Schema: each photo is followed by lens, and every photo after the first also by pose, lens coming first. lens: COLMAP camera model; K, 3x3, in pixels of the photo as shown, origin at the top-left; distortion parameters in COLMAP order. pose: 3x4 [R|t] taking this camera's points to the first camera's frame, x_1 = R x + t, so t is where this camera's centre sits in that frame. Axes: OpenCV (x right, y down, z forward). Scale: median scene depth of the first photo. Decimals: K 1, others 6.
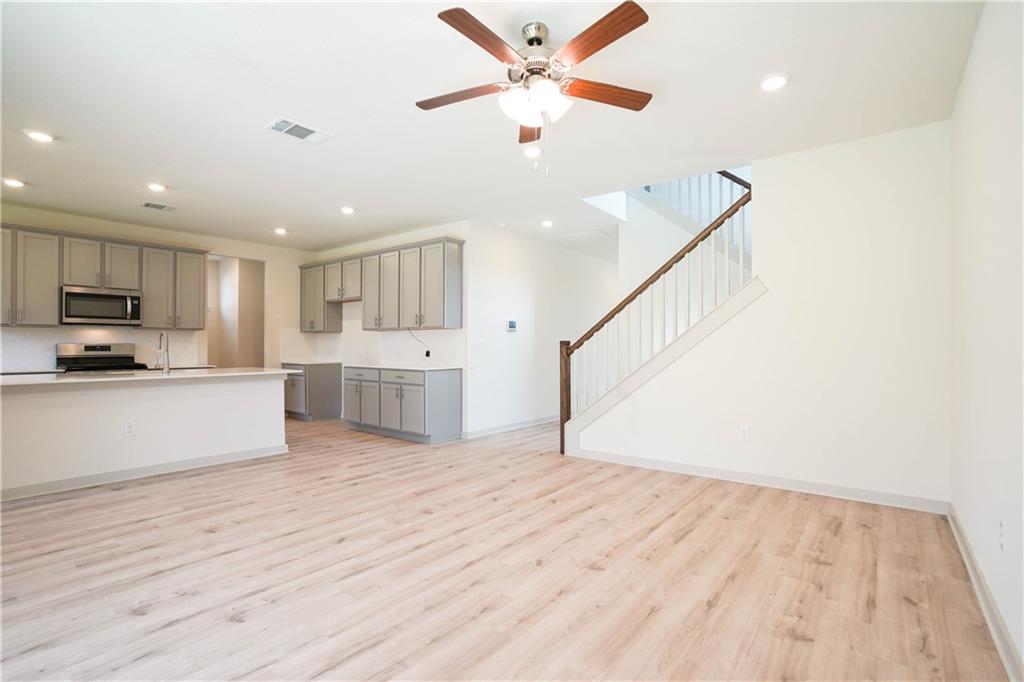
lens RADIAL K [[488.8, 0, 505.3], [0, 488.8, 345.0], [0, 0, 1]] dist [-0.051938, 0.021028]
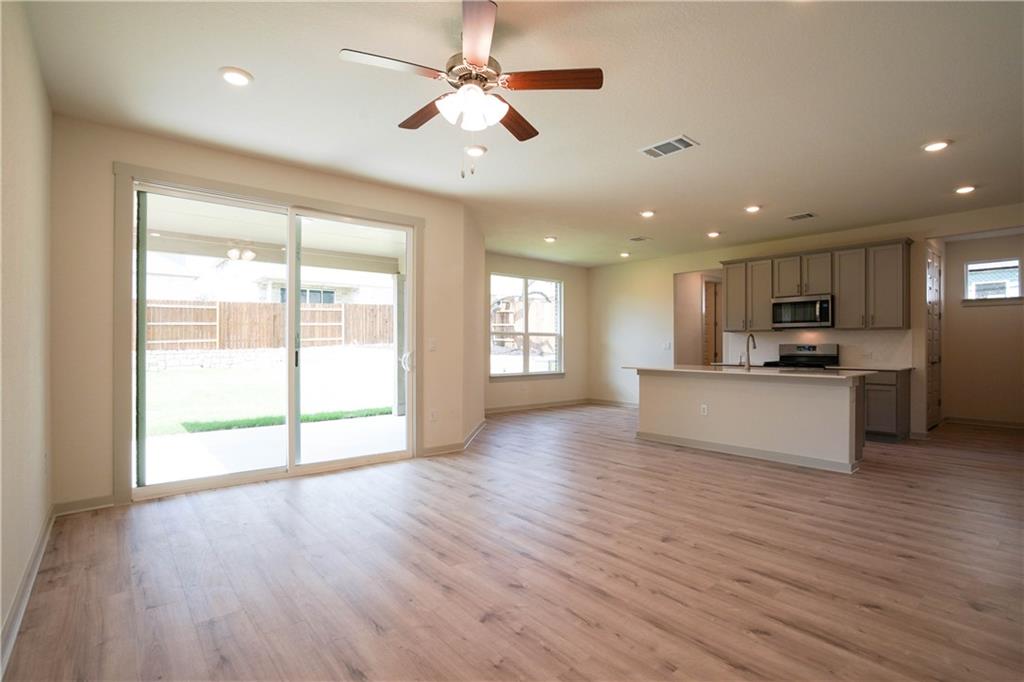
lens RADIAL K [[488.8, 0, 505.3], [0, 488.8, 345.0], [0, 0, 1]] dist [-0.051938, 0.021028]
pose [[-0.199423, -0.001750, -0.979912, 0.423562], [-0.000849, 0.999998, -0.001613, 0.001463], [0.979913, 0.000510, -0.199424, 0.514952]]
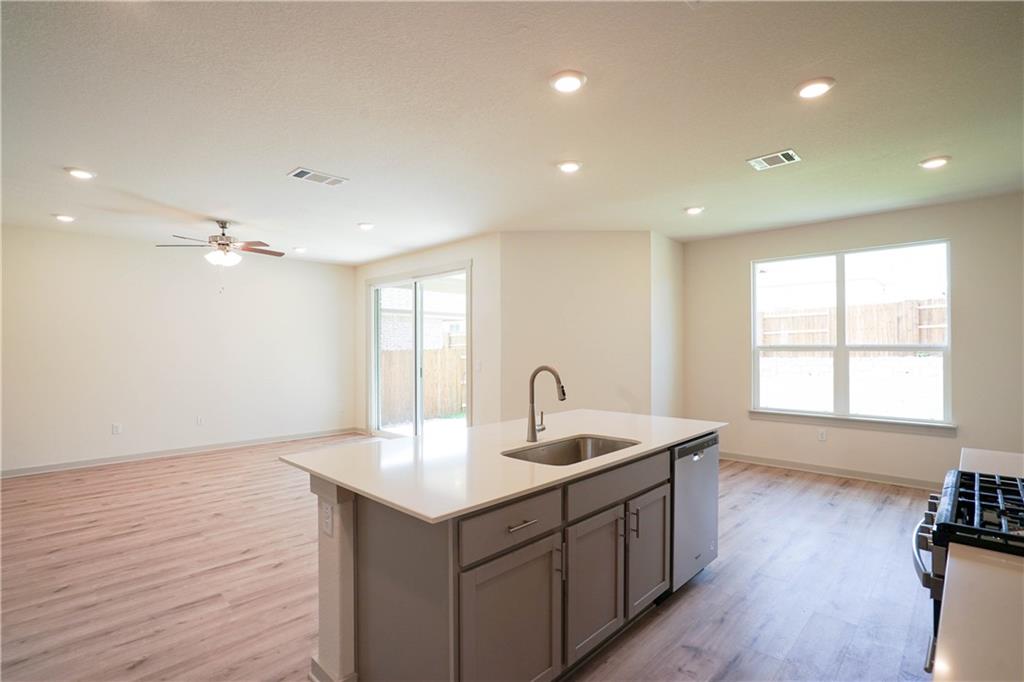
lens RADIAL K [[488.8, 0, 505.3], [0, 488.8, 345.0], [0, 0, 1]] dist [-0.051938, 0.021028]
pose [[-0.994241, 0.003434, 0.107110, -0.574794], [0.002831, 0.999979, -0.005783, -0.037879], [-0.107128, -0.005446, -0.994230, 1.214431]]
